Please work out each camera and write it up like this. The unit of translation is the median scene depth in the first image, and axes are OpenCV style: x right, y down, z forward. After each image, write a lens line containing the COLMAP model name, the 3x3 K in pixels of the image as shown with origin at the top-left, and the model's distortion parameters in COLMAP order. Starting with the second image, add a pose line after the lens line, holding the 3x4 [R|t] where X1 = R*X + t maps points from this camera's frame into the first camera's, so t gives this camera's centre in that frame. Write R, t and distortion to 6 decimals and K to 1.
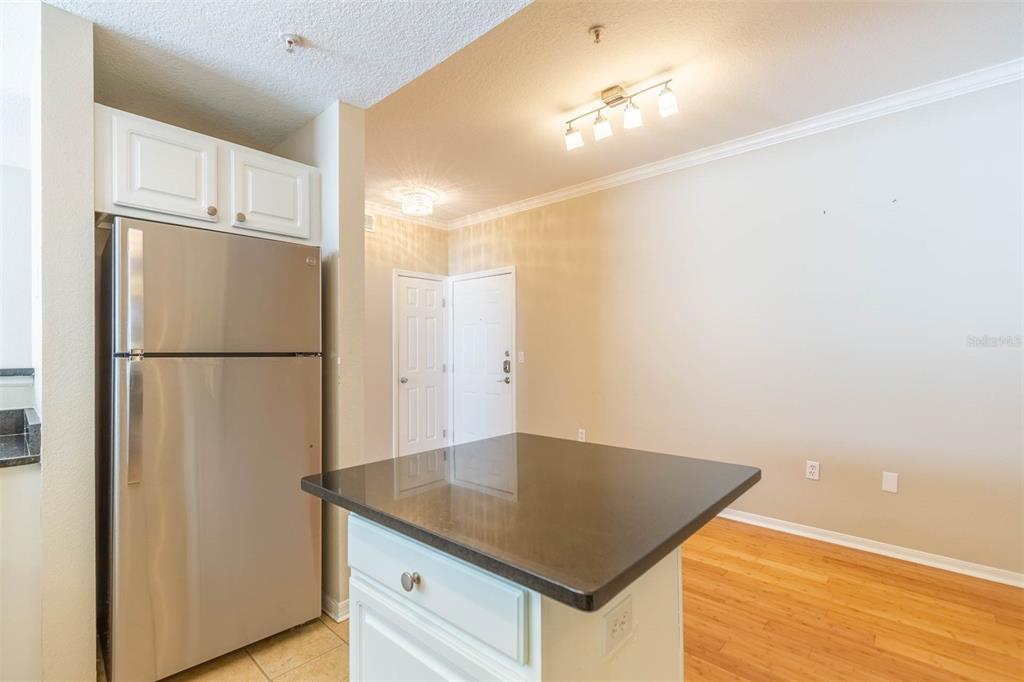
lens RADIAL K [[461.1, 0, 512.7], [0, 461.1, 346.9], [0, 0, 1]] dist [-0.001645, 0.000943]
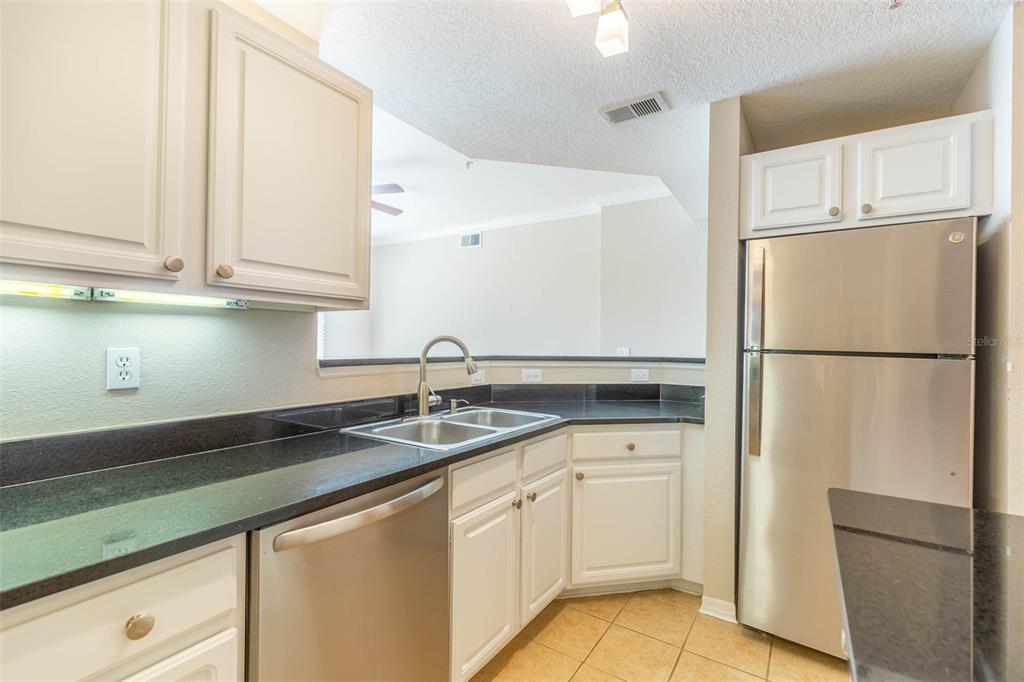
lens RADIAL K [[461.1, 0, 514.0], [0, 461.1, 333.8], [0, 0, 1]] dist [-0.001645, 0.000943]
pose [[0.158751, -0.012320, -0.987242, 0.206552], [-0.013570, 0.999800, -0.014659, -0.000780], [0.987225, 0.015724, 0.158552, 0.129210]]
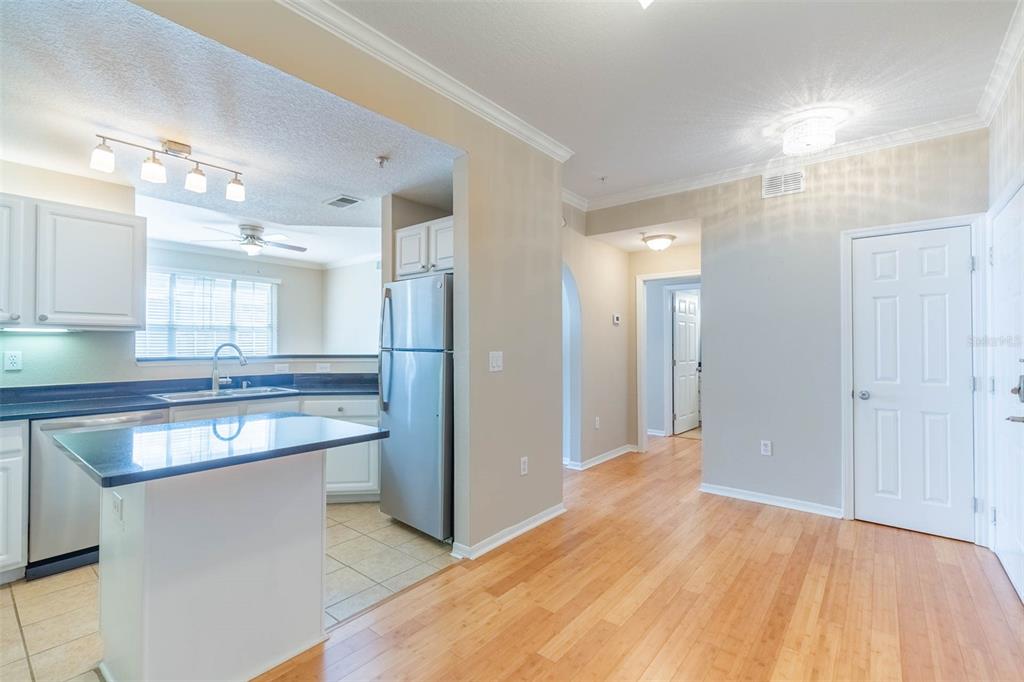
lens RADIAL K [[461.1, 0, 511.4], [0, 461.1, 339.5], [0, 0, 1]] dist [-0.001645, 0.000943]
pose [[0.049908, -0.012556, -0.998675, 0.941757], [0.001995, 0.999920, -0.012472, -0.000194], [0.998752, -0.001370, 0.049929, 1.098284]]
